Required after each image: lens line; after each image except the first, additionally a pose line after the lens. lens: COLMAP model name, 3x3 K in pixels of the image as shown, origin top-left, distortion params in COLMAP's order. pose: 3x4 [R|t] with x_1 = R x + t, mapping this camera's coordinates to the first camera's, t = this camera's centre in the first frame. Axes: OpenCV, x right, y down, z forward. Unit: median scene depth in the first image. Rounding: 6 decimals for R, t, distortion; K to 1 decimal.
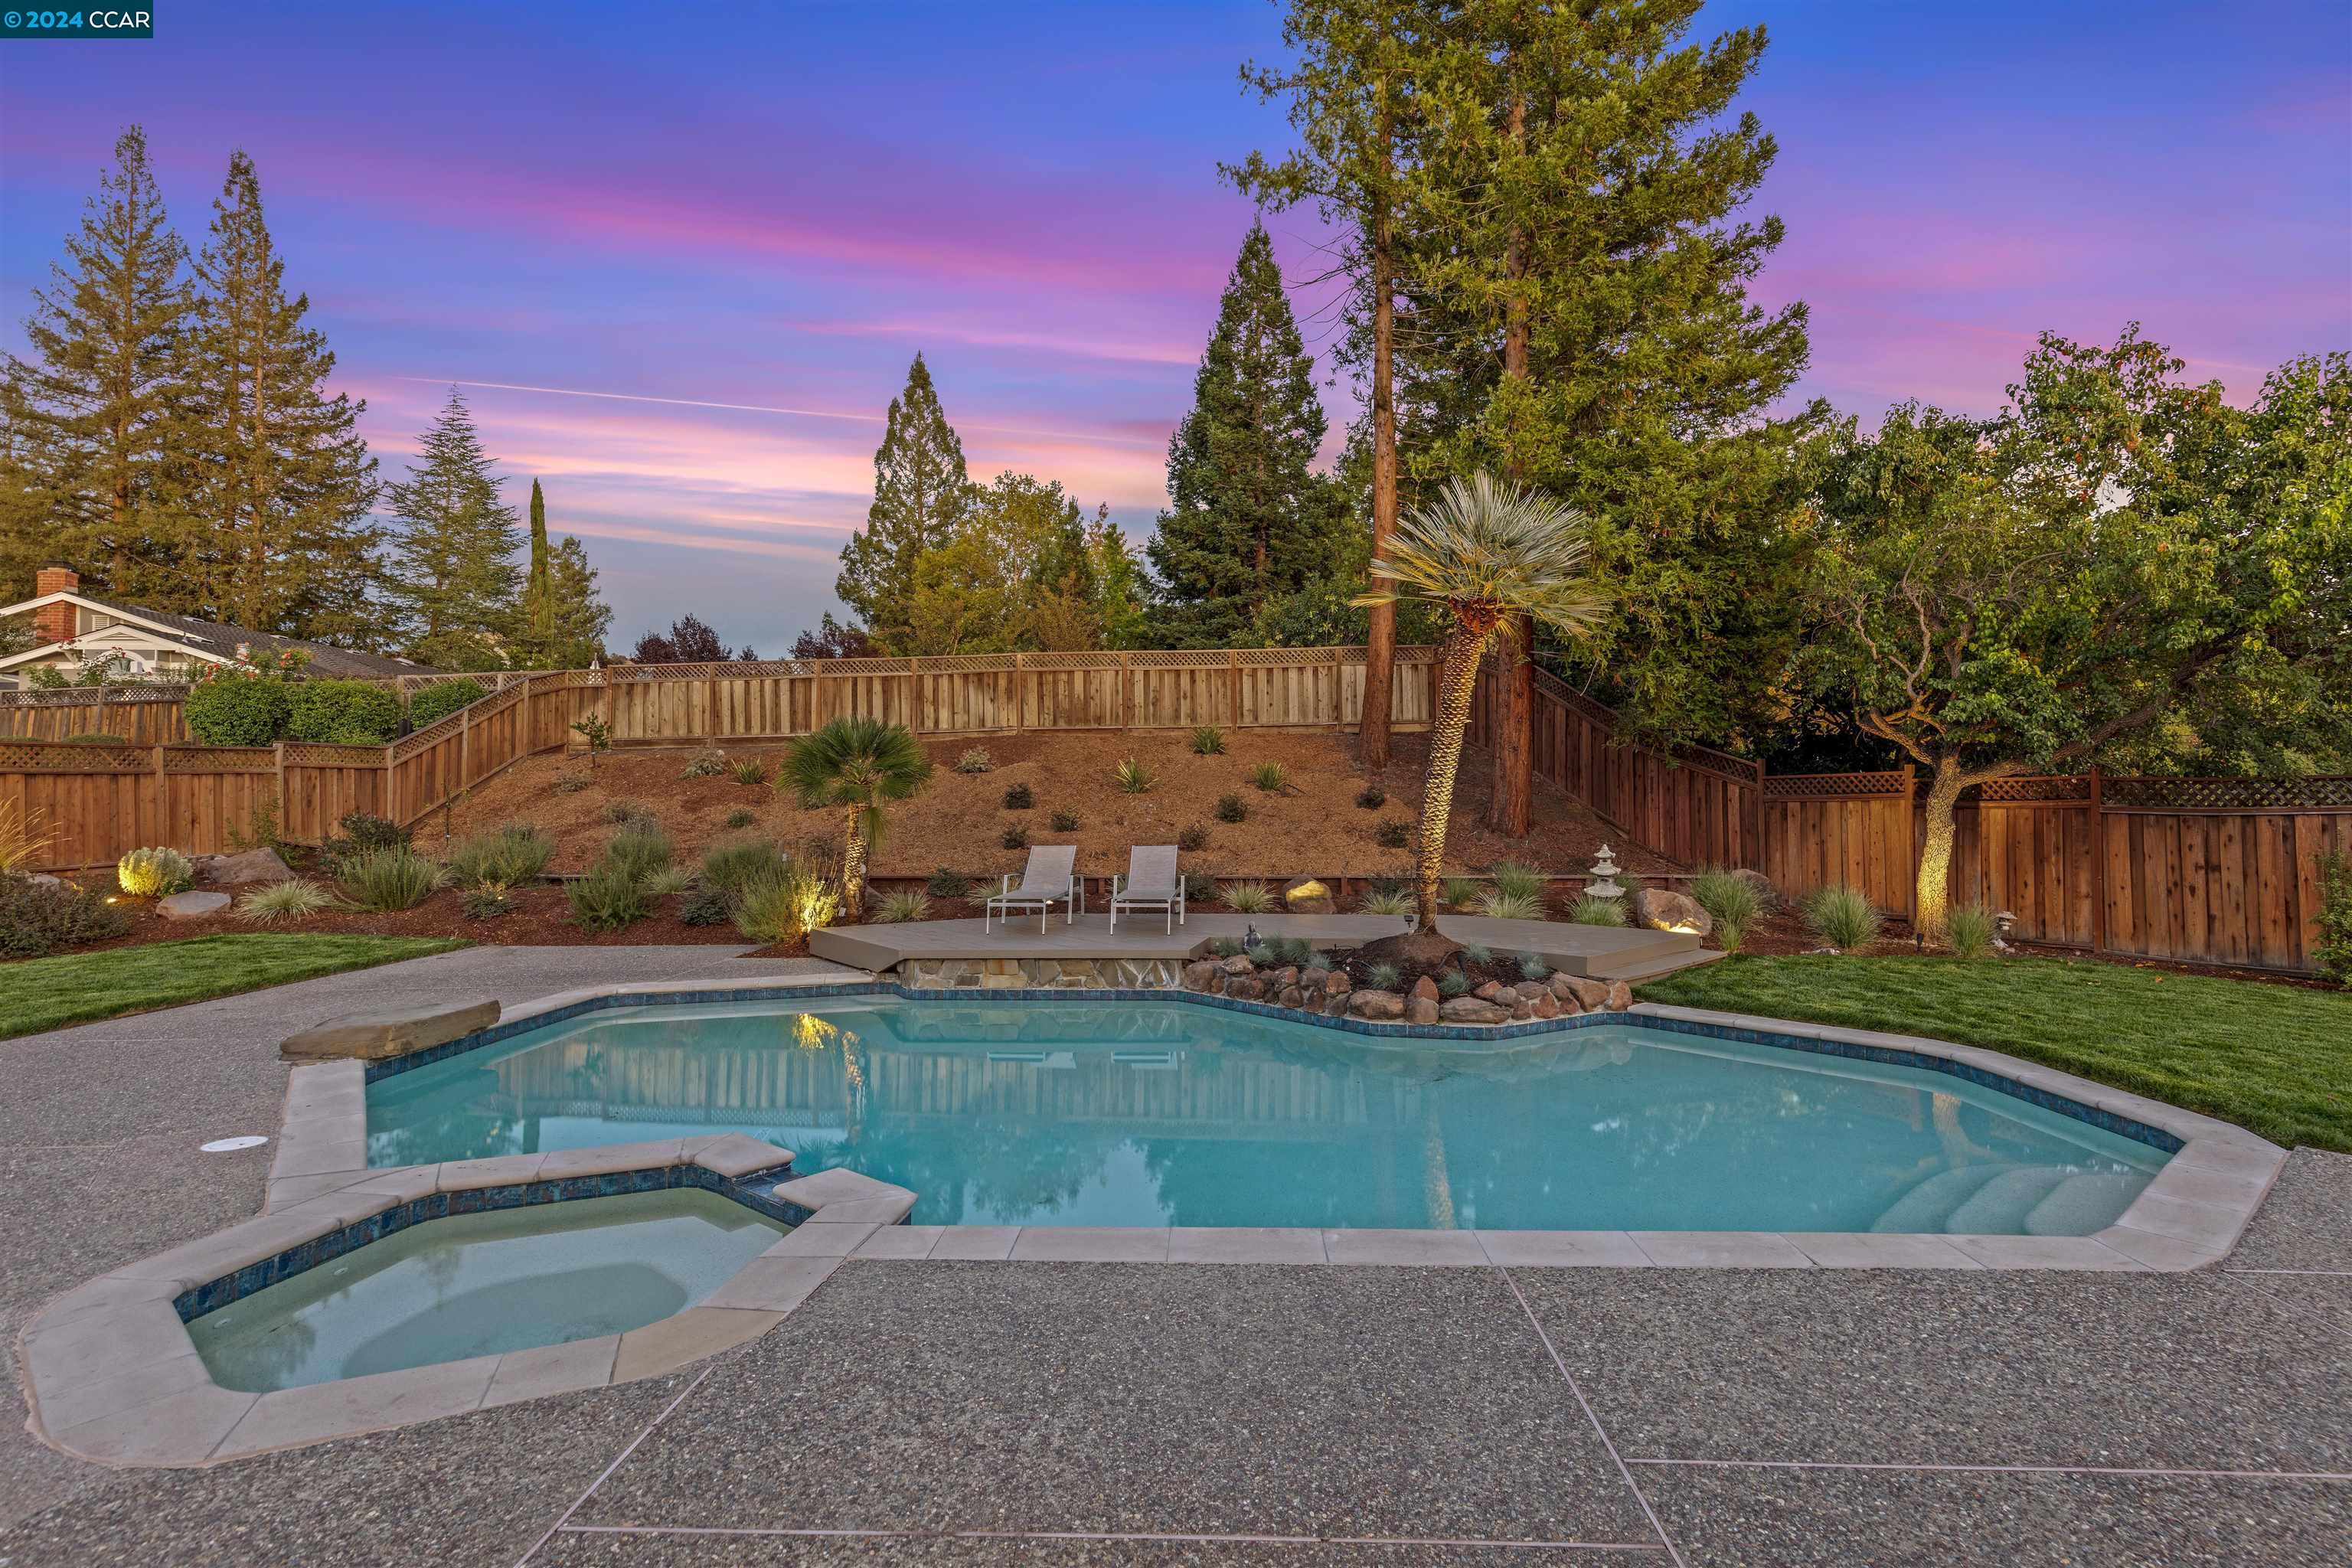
lens RADIAL K [[1097.2, 0, 1171.7], [0, 1097.2, 761.7], [0, 0, 1]] dist [0.008032, -0.001084]
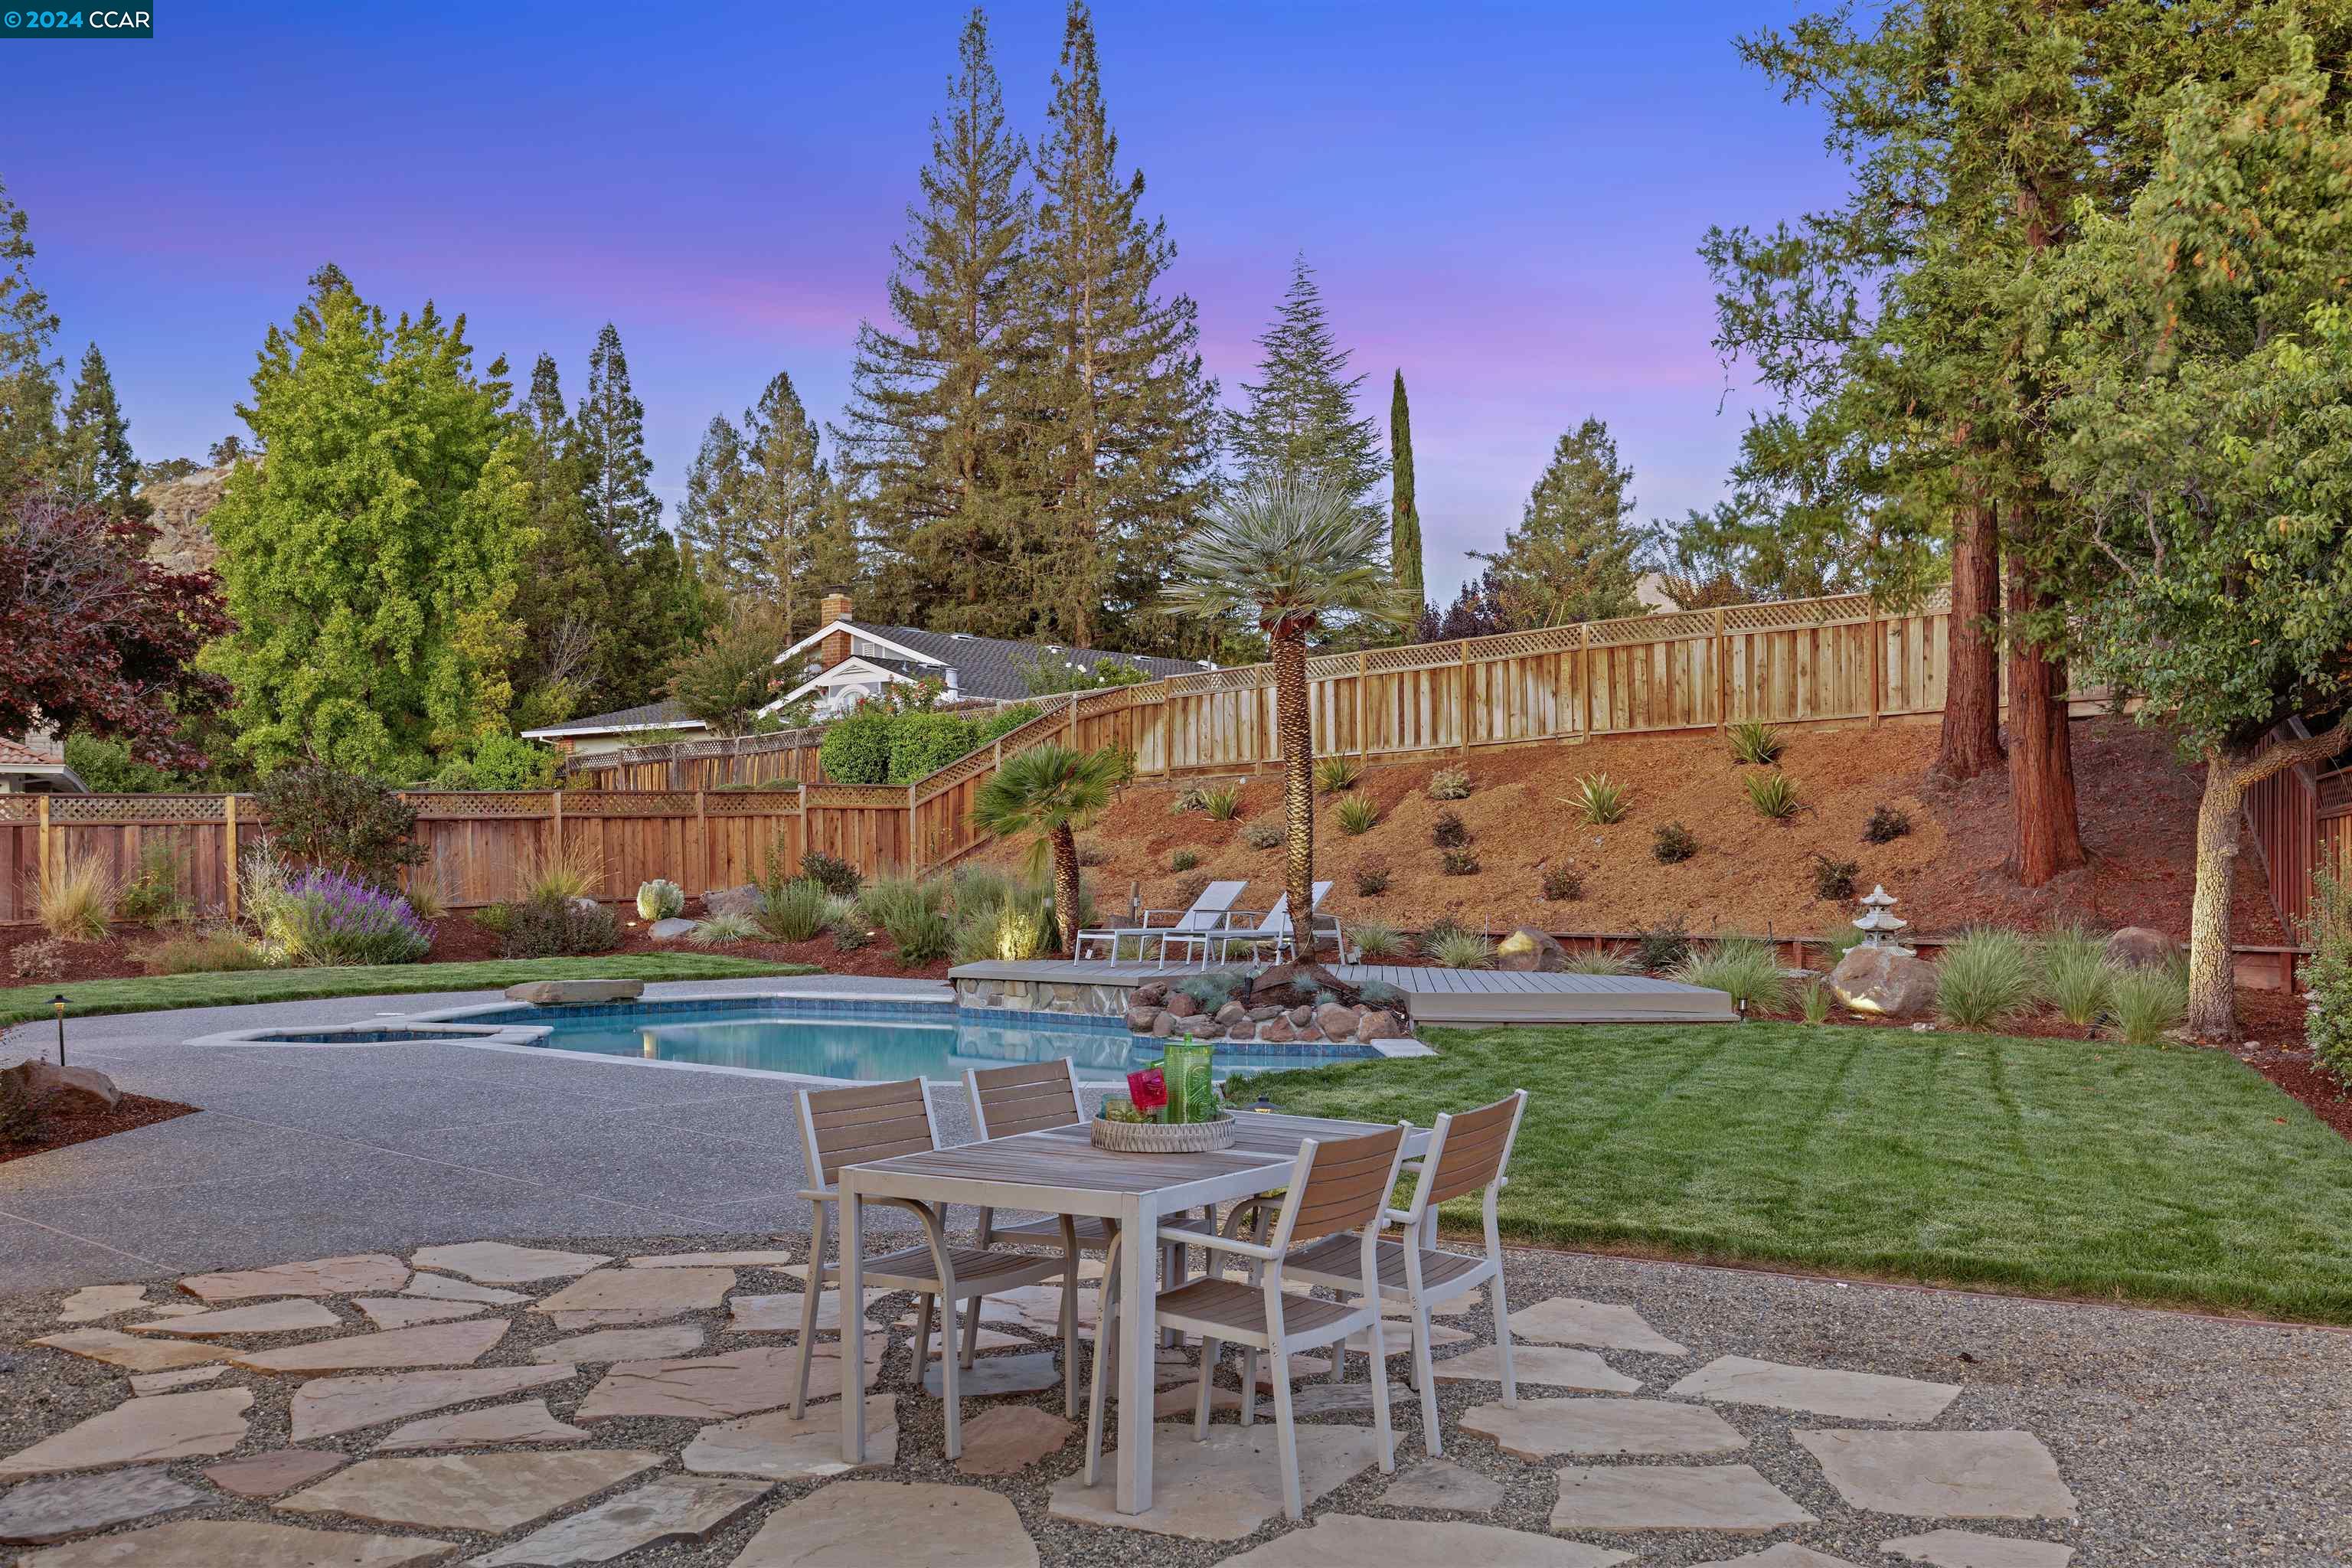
lens RADIAL K [[2282.3, 0, 1179.8], [0, 2282.3, 796.3], [0, 0, 1]] dist [0.012876, 0.000000]
pose [[0.718844, -0.022754, -0.694799, 0.658917], [0.024574, 0.999671, -0.007315, 0.012653], [0.694737, -0.011816, 0.719167, -0.192083]]
